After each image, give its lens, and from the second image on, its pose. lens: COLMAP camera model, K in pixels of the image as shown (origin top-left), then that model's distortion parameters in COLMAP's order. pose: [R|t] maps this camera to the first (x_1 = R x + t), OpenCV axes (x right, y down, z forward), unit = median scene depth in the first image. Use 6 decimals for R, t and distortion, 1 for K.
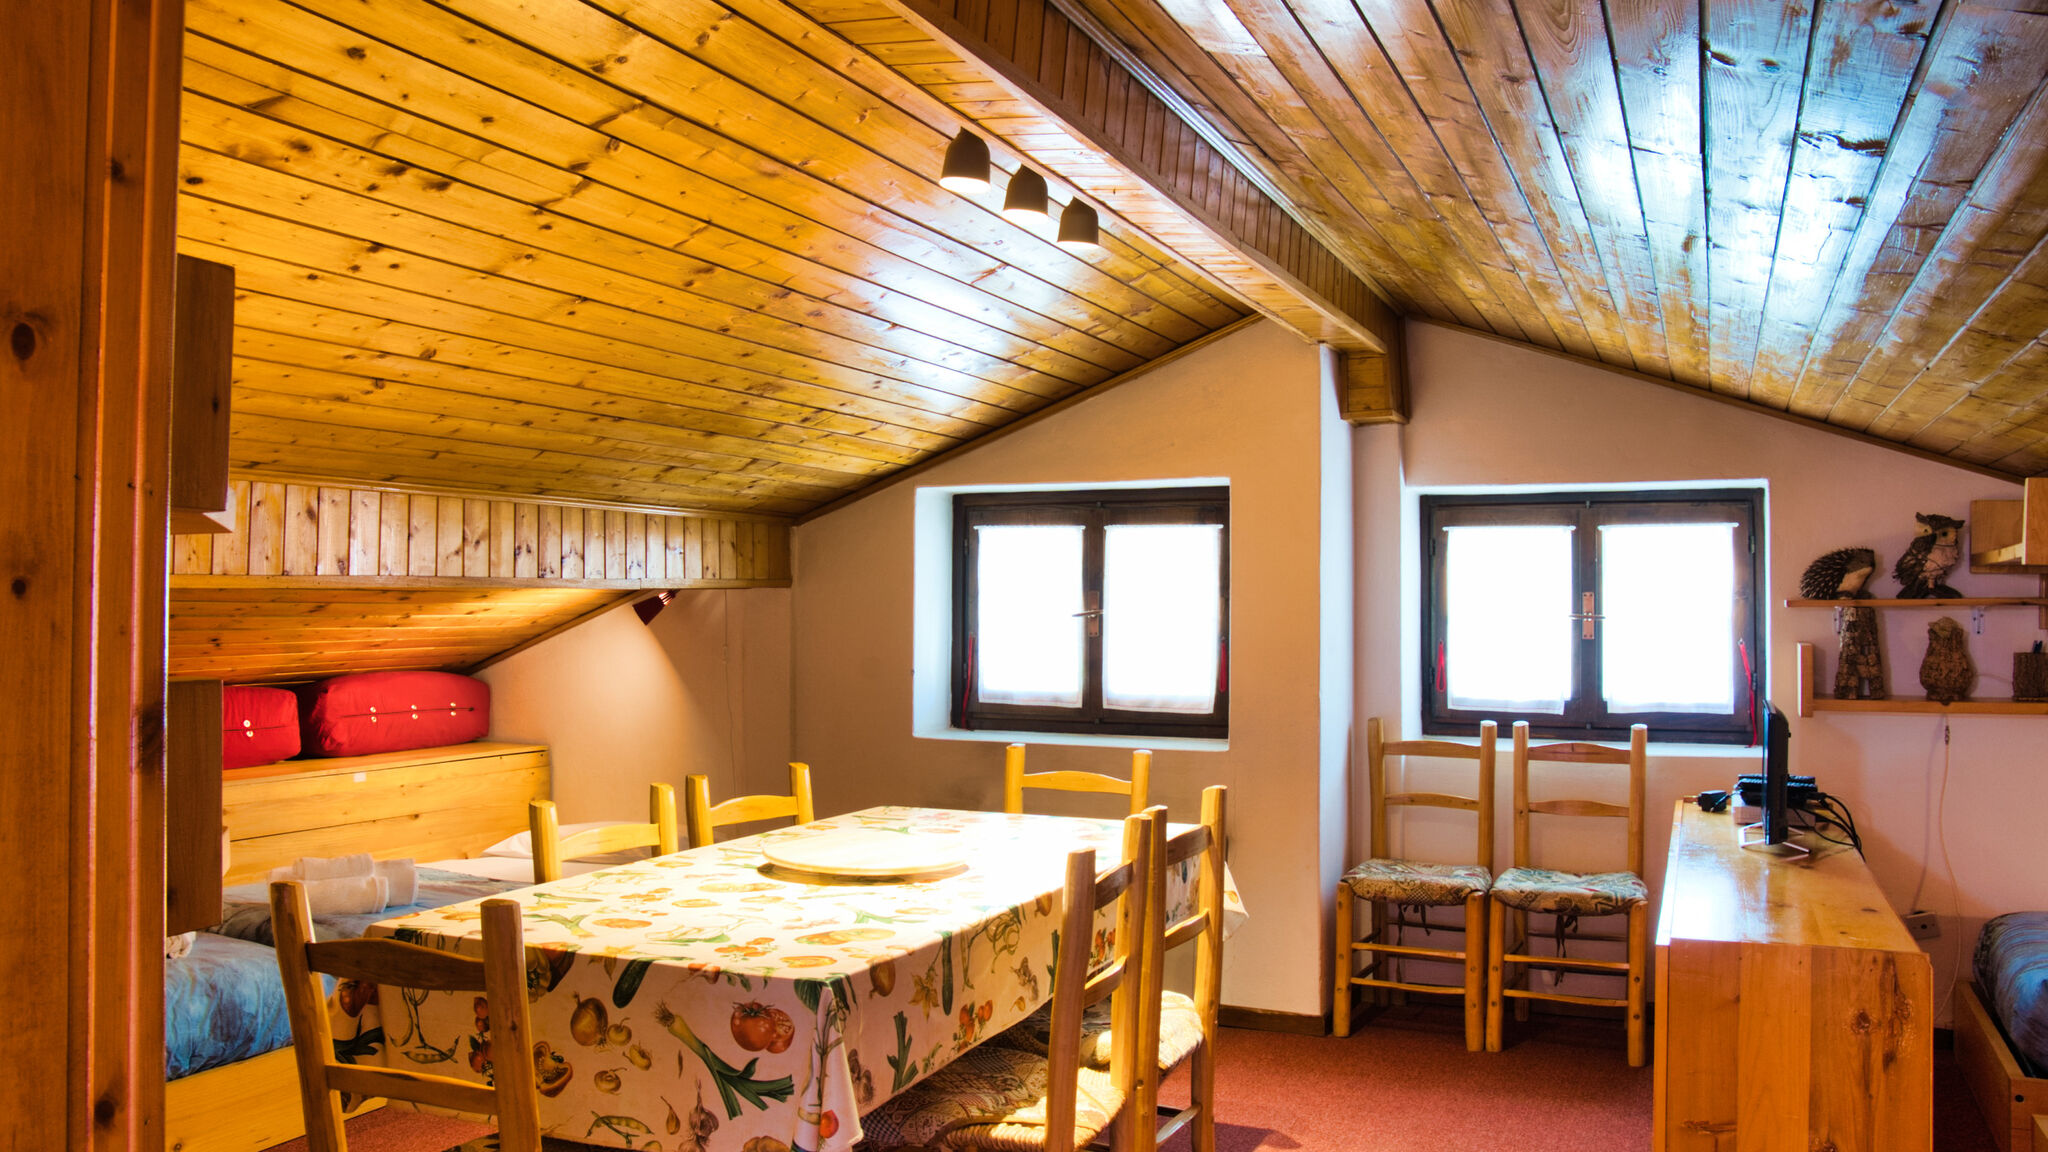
lens RADIAL K [[1545.2, 0, 1033.2], [0, 1545.2, 571.4], [0, 0, 1]] dist [-0.138656, 0.112088]
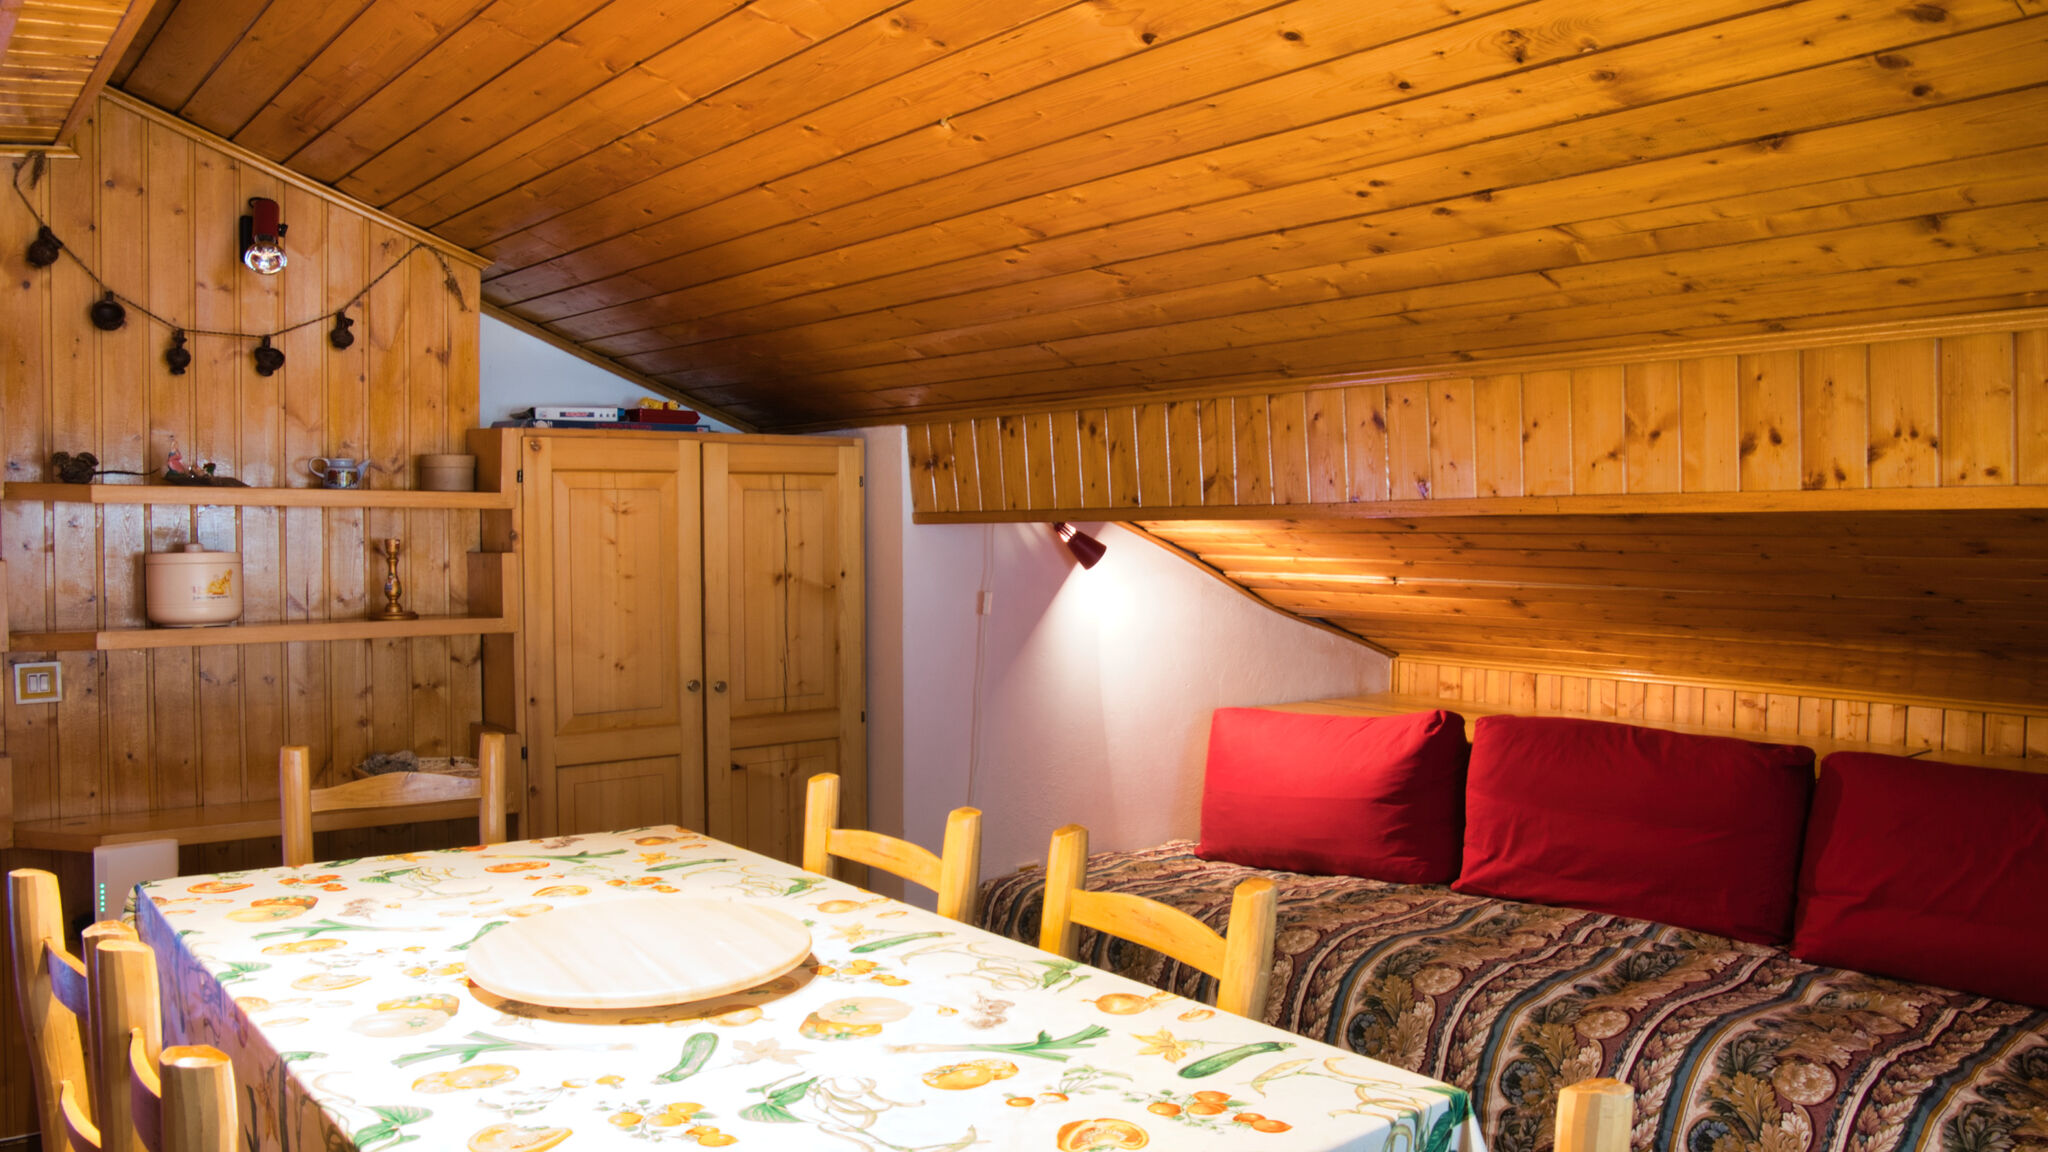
lens RADIAL K [[1544.7, 0, 1031.6], [0, 1544.7, 575.9], [0, 0, 1]] dist [-0.137098, 0.107262]
pose [[-0.449201, 0.024133, -0.893105, 0.225841], [0.017709, 0.999679, 0.018106, 0.017640], [0.893255, -0.007683, -0.449484, 0.892037]]
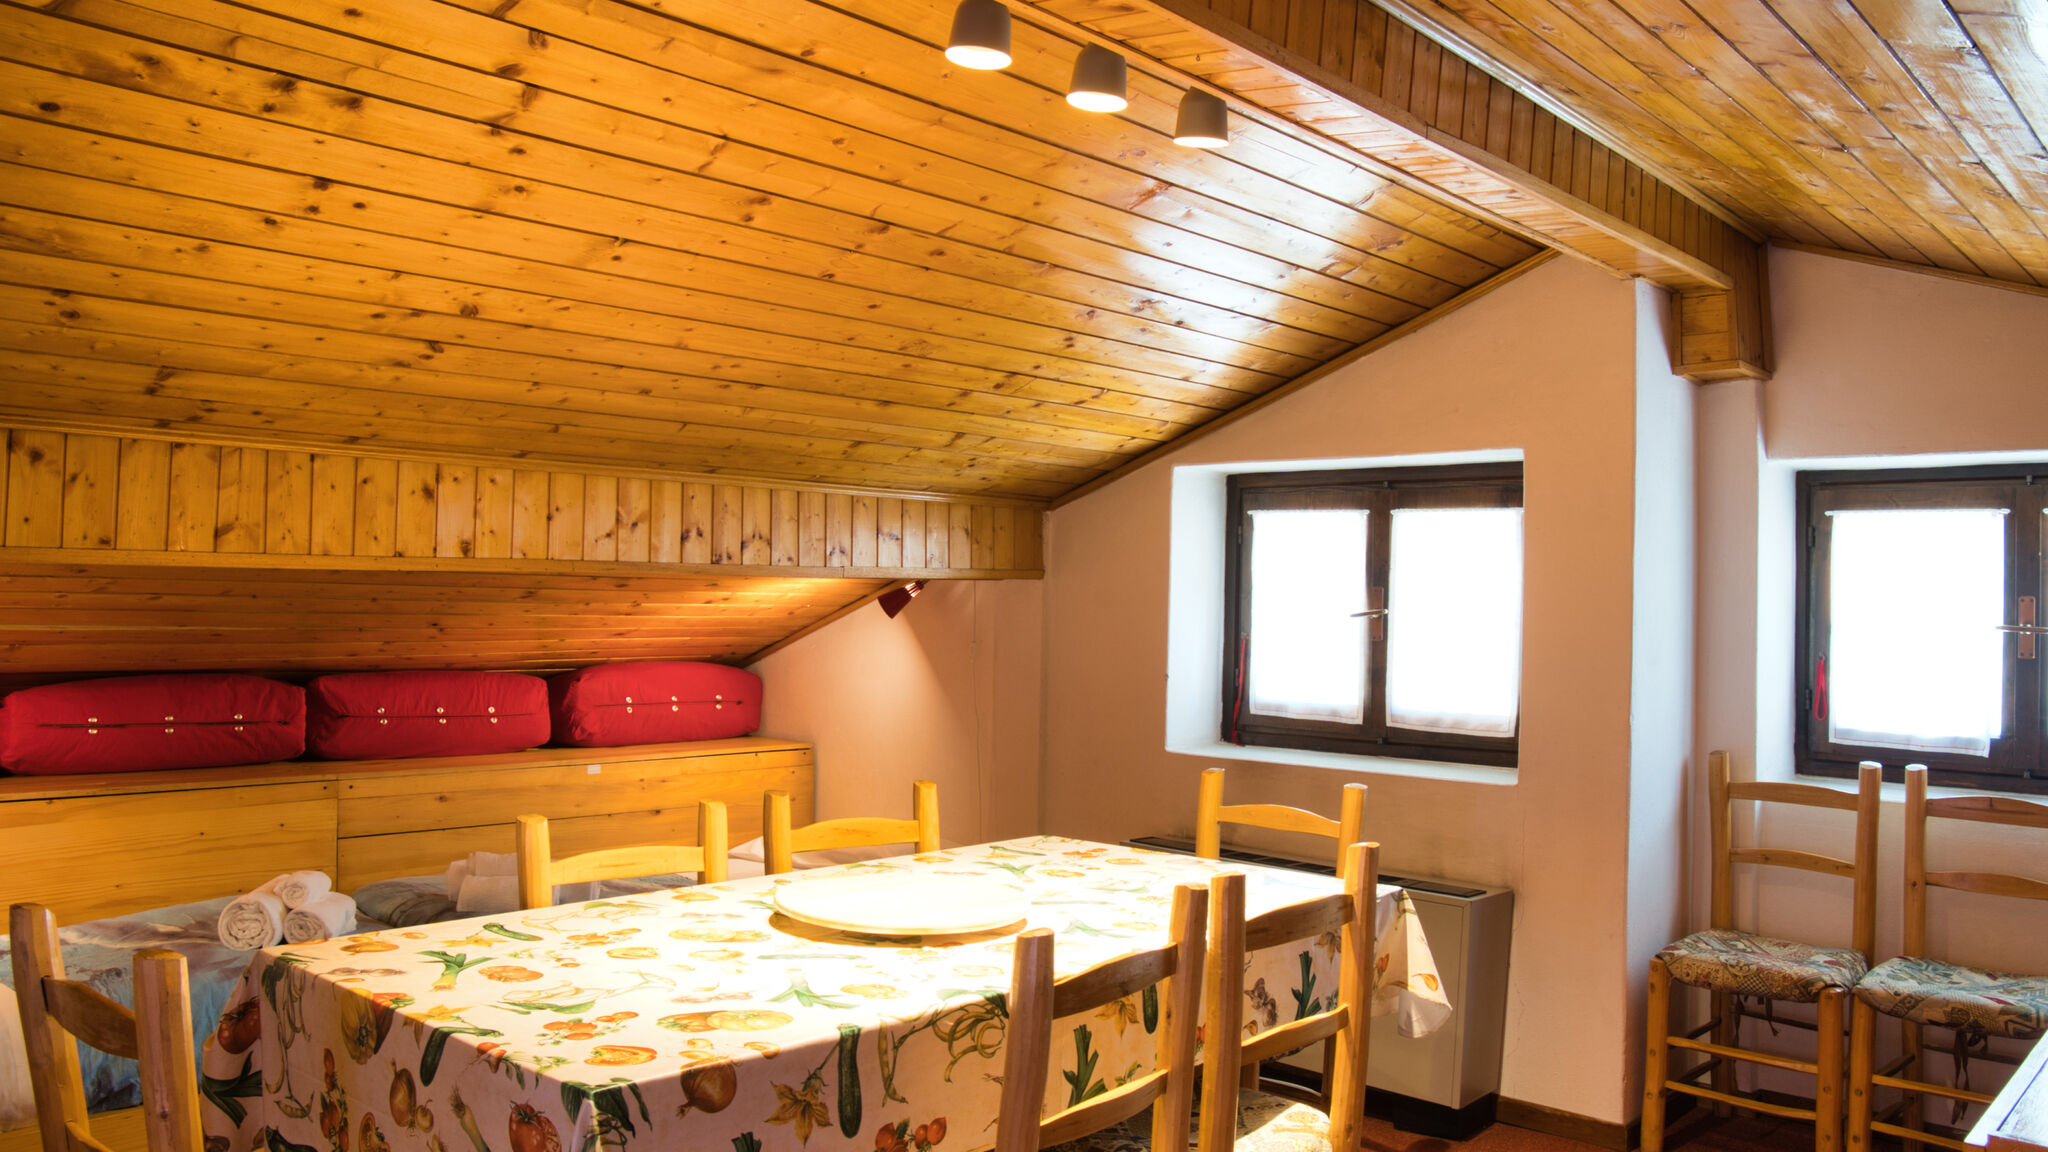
lens RADIAL K [[1545.2, 0, 1033.2], [0, 1545.2, 571.4], [0, 0, 1]] dist [-0.138656, 0.112088]
pose [[0.951913, 0.009584, -0.306218, 0.129286], [-0.009226, 0.999954, 0.002618, 0.004058], [0.306229, 0.000333, 0.951958, 0.158231]]
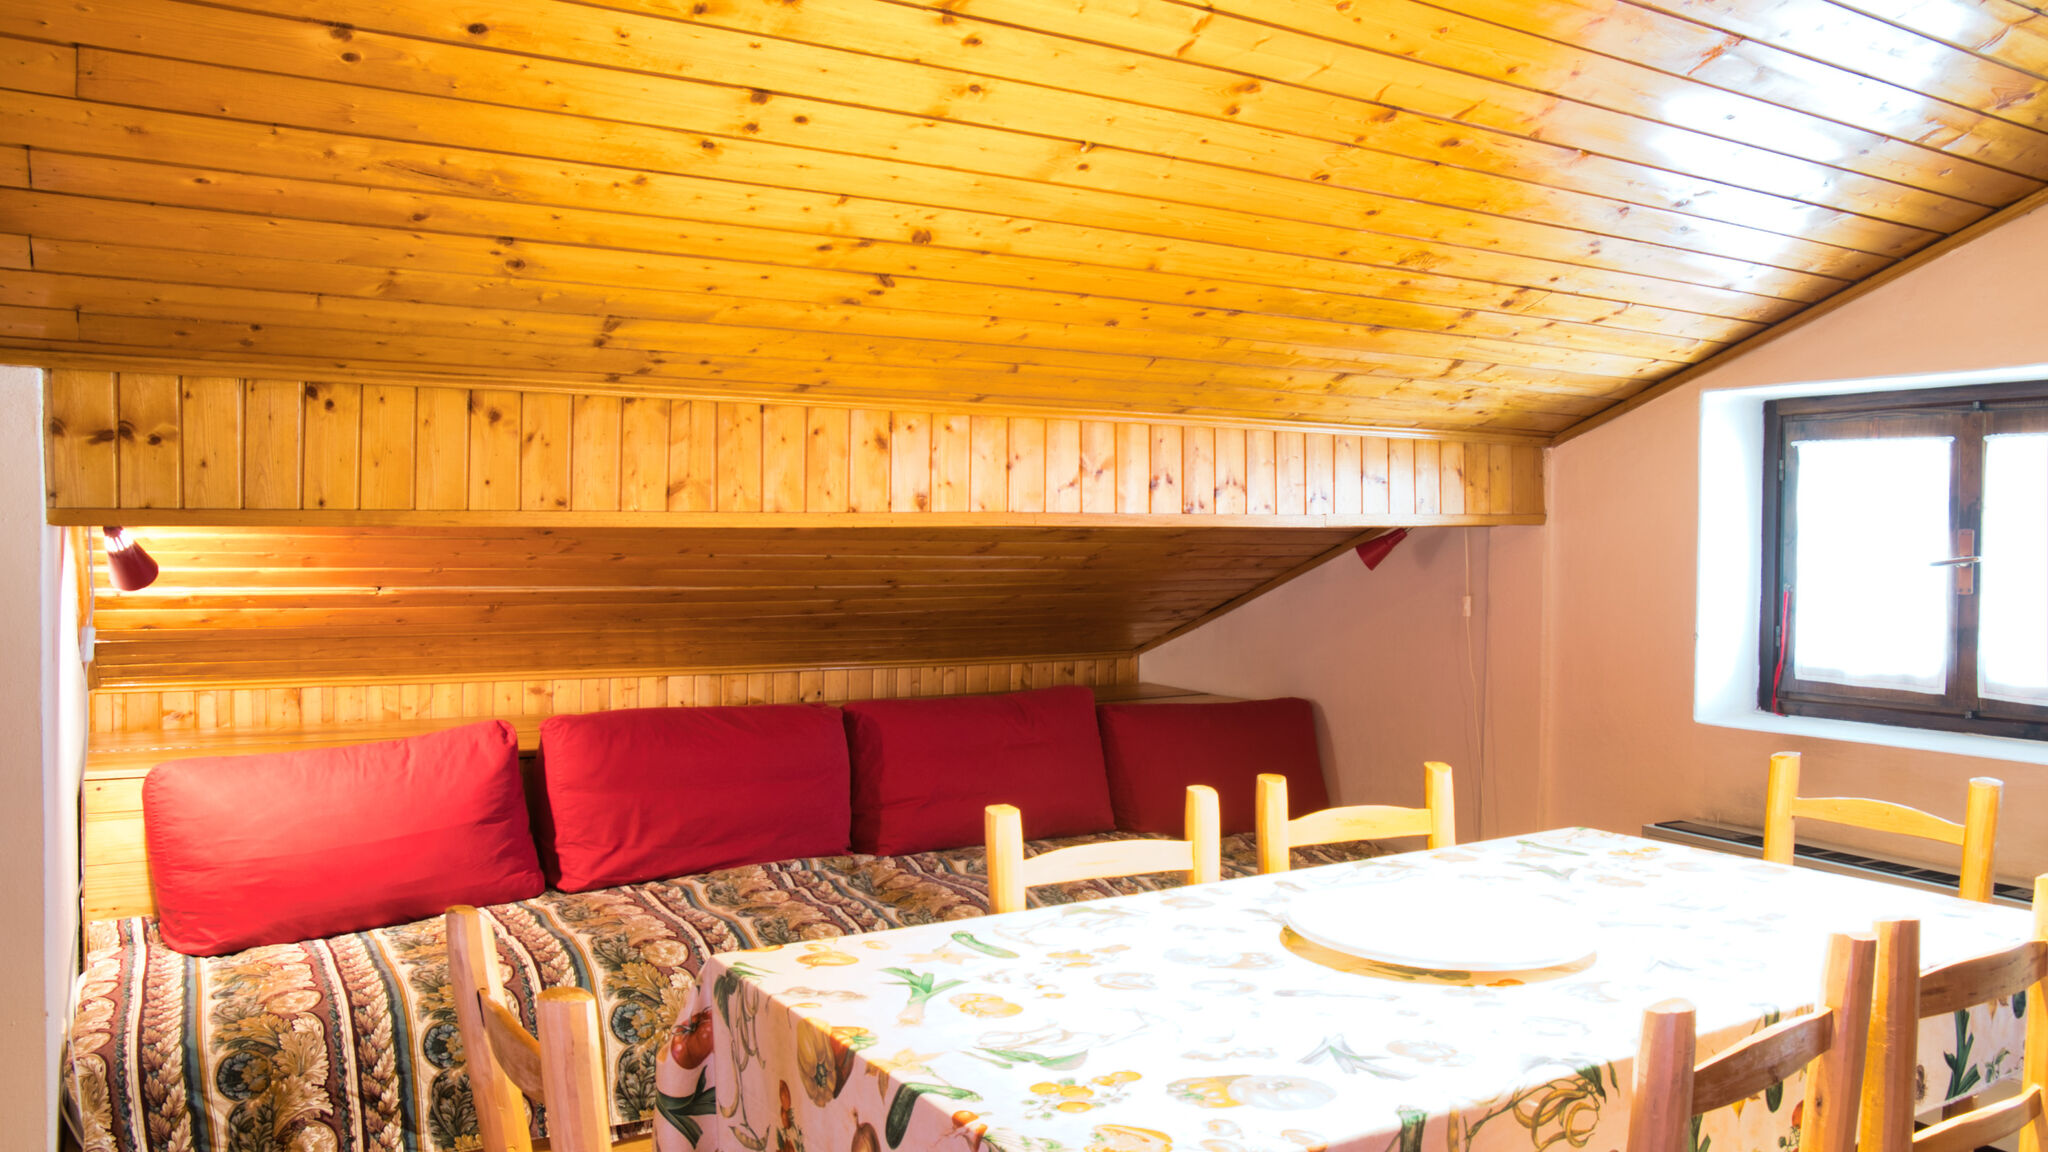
lens RADIAL K [[1545.2, 0, 1033.2], [0, 1545.2, 571.4], [0, 0, 1]] dist [-0.138656, 0.112088]
pose [[0.829944, 0.014552, -0.557657, 0.071504], [0.008305, 0.999227, 0.038435, 0.002394], [0.557785, -0.036530, 0.829181, 0.225502]]
